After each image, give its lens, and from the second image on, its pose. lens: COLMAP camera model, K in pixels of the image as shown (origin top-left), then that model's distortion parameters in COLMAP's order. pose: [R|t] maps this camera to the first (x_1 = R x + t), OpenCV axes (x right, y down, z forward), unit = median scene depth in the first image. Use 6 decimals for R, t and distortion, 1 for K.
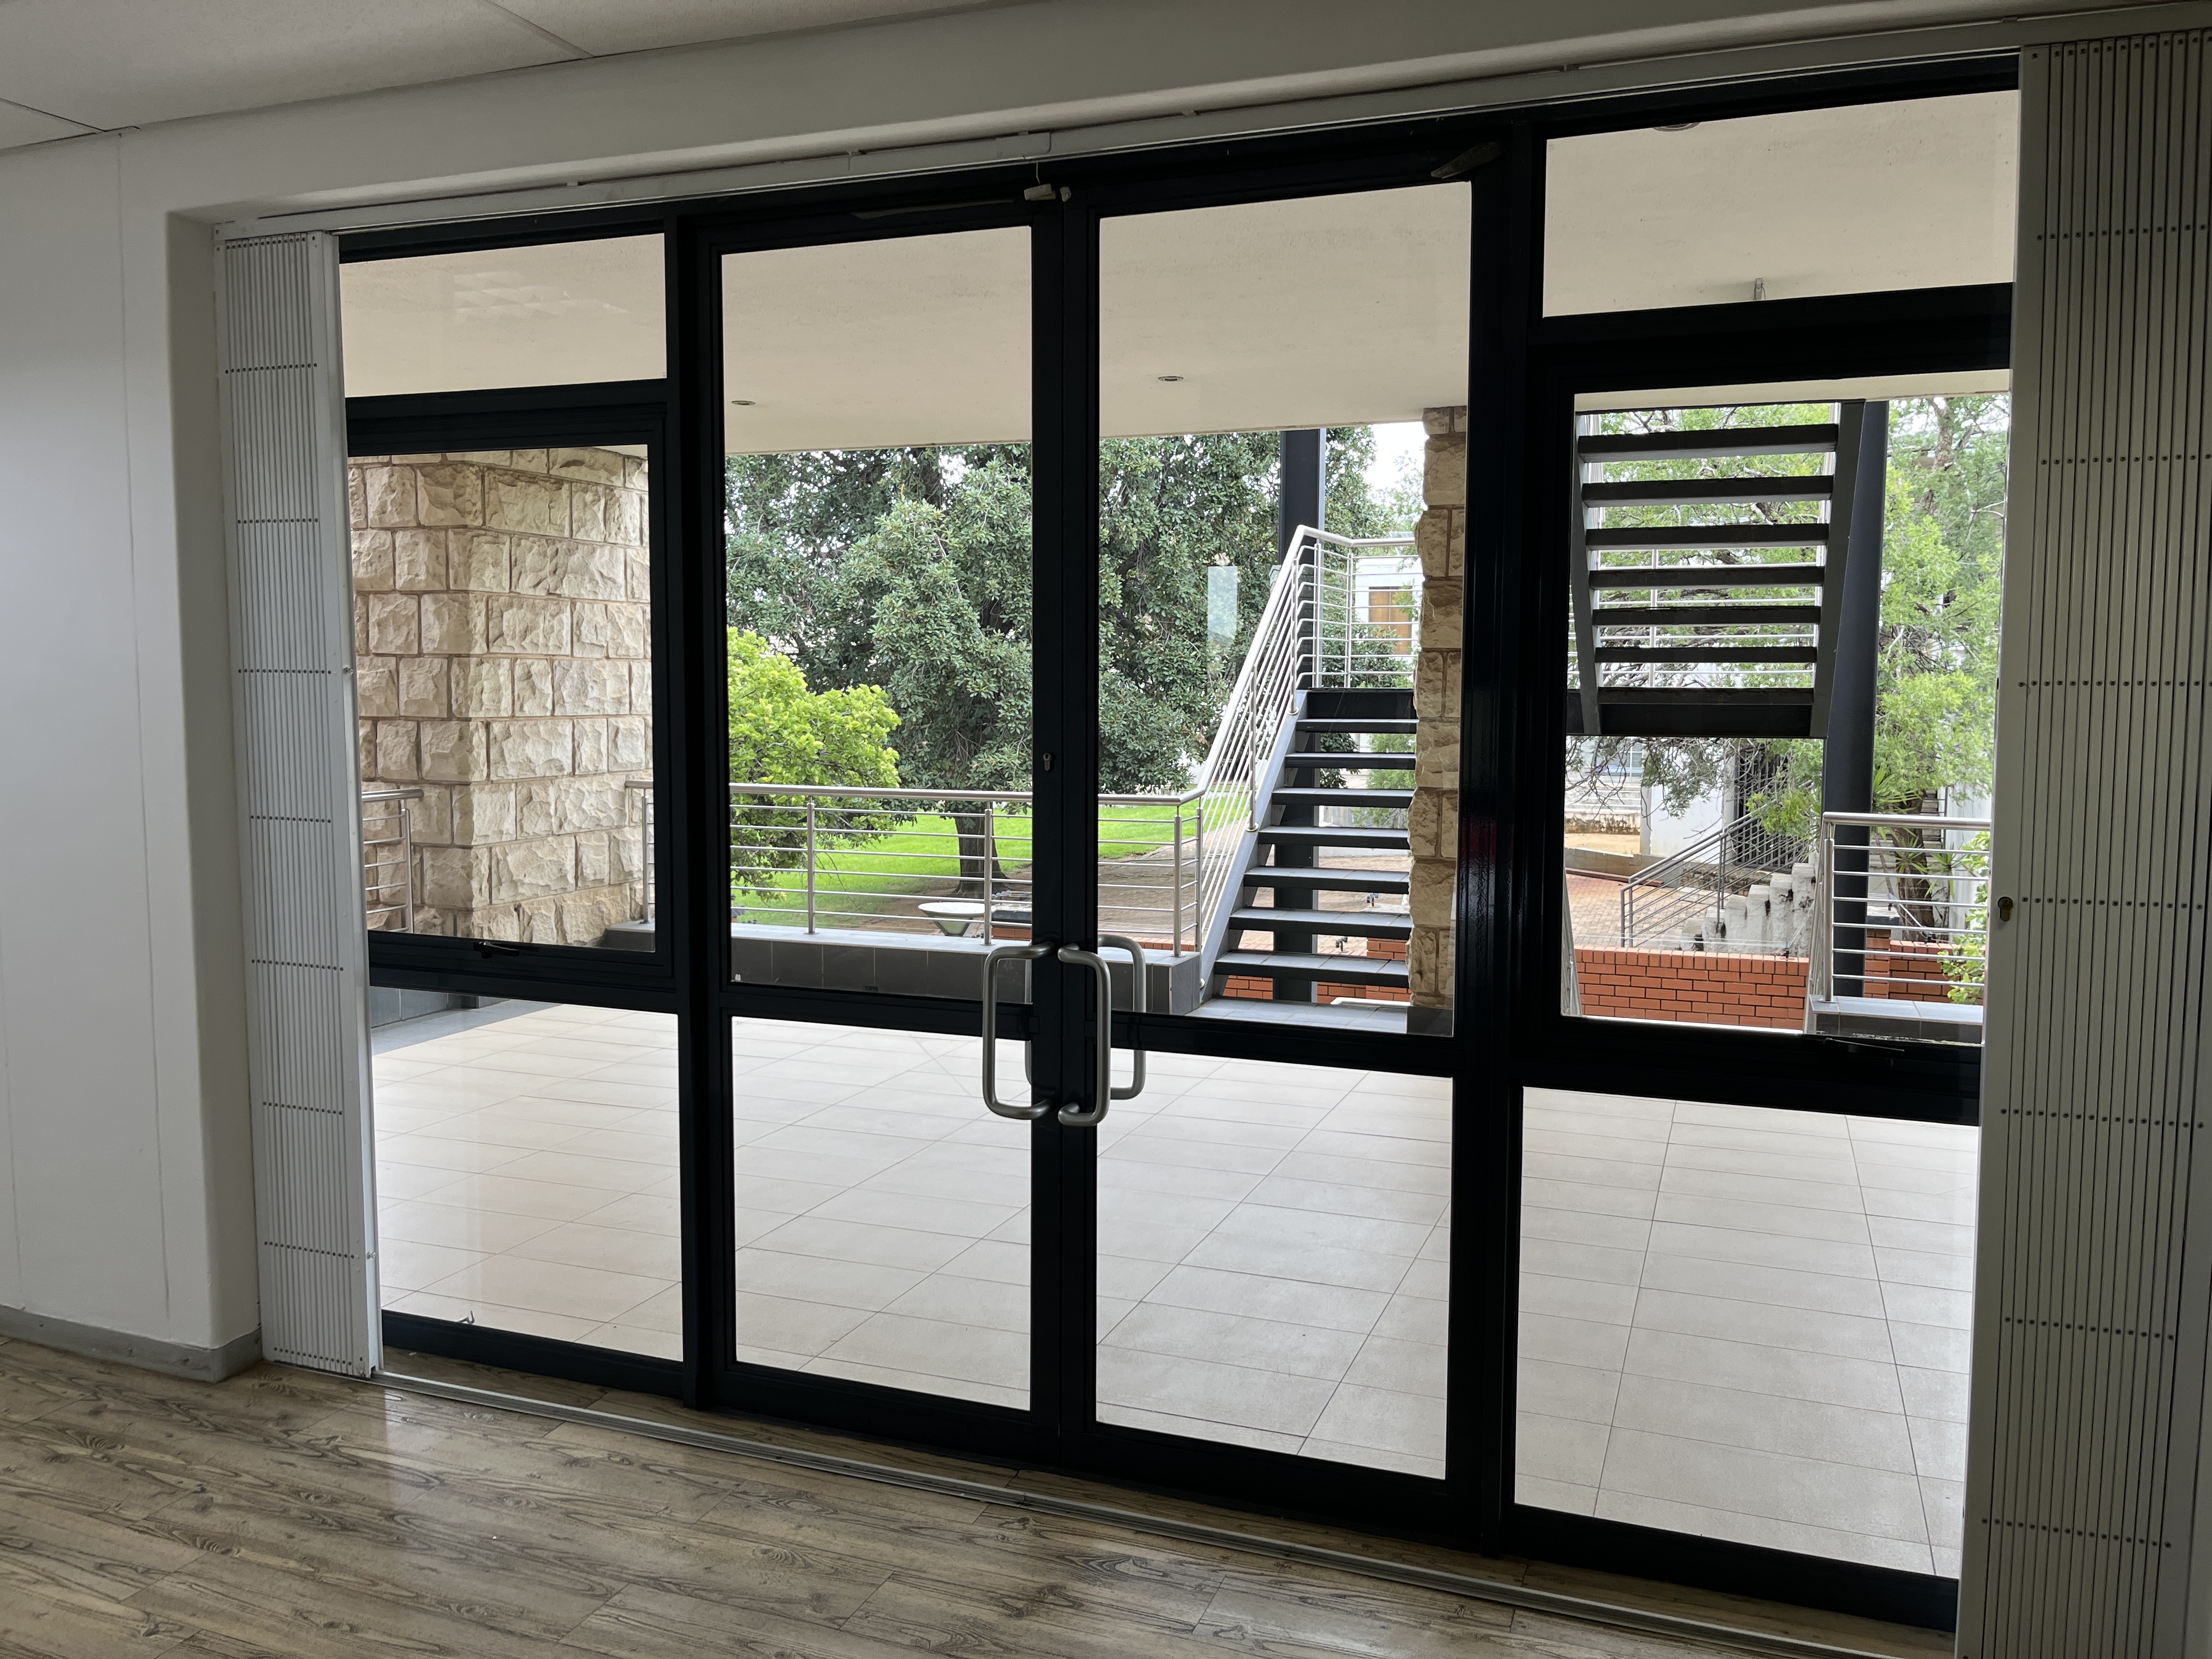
lens RADIAL K [[1673.1, 0, 1162.7], [0, 1673.1, 771.9], [0, 0, 1]] dist [0.058843, -0.085863]
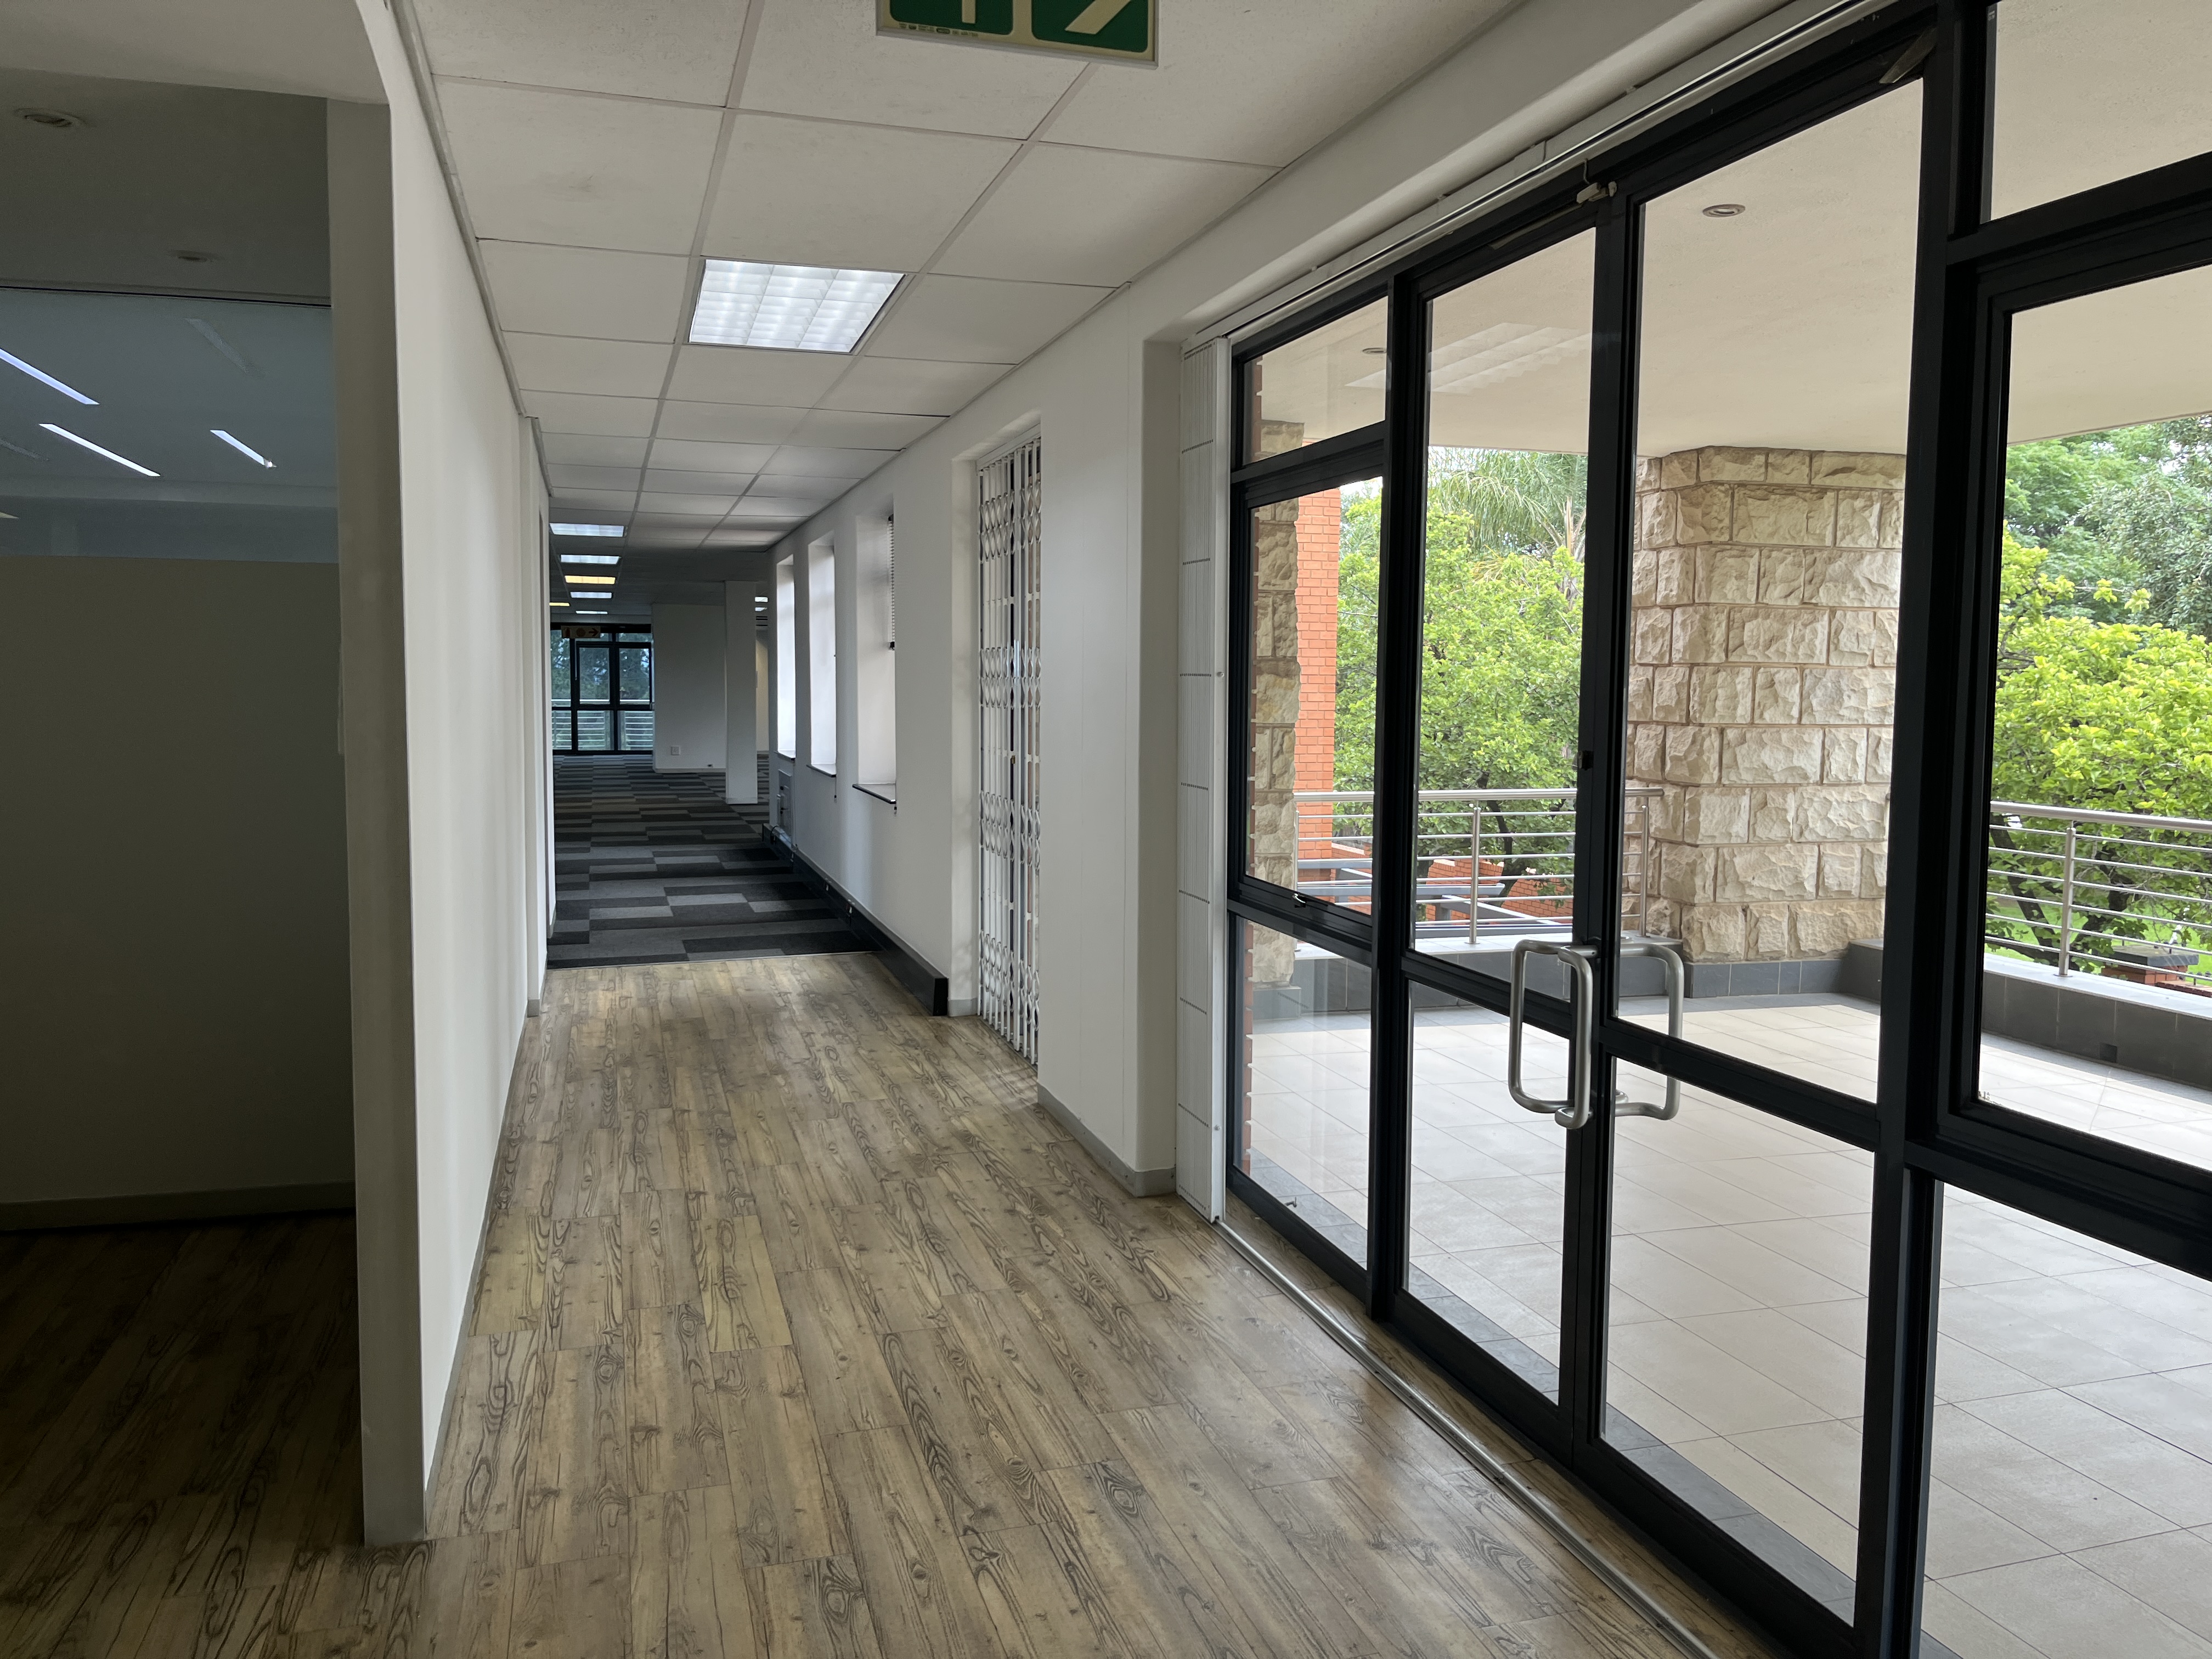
lens RADIAL K [[1673.1, 0, 1108.8], [0, 1673.1, 759.9], [0, 0, 1]] dist [0.058843, -0.085863]
pose [[0.615468, 0.040281, -0.787132, 0.534370], [-0.052315, 0.998579, 0.010195, -0.001359], [0.786424, 0.034904, 0.616700, 0.158794]]
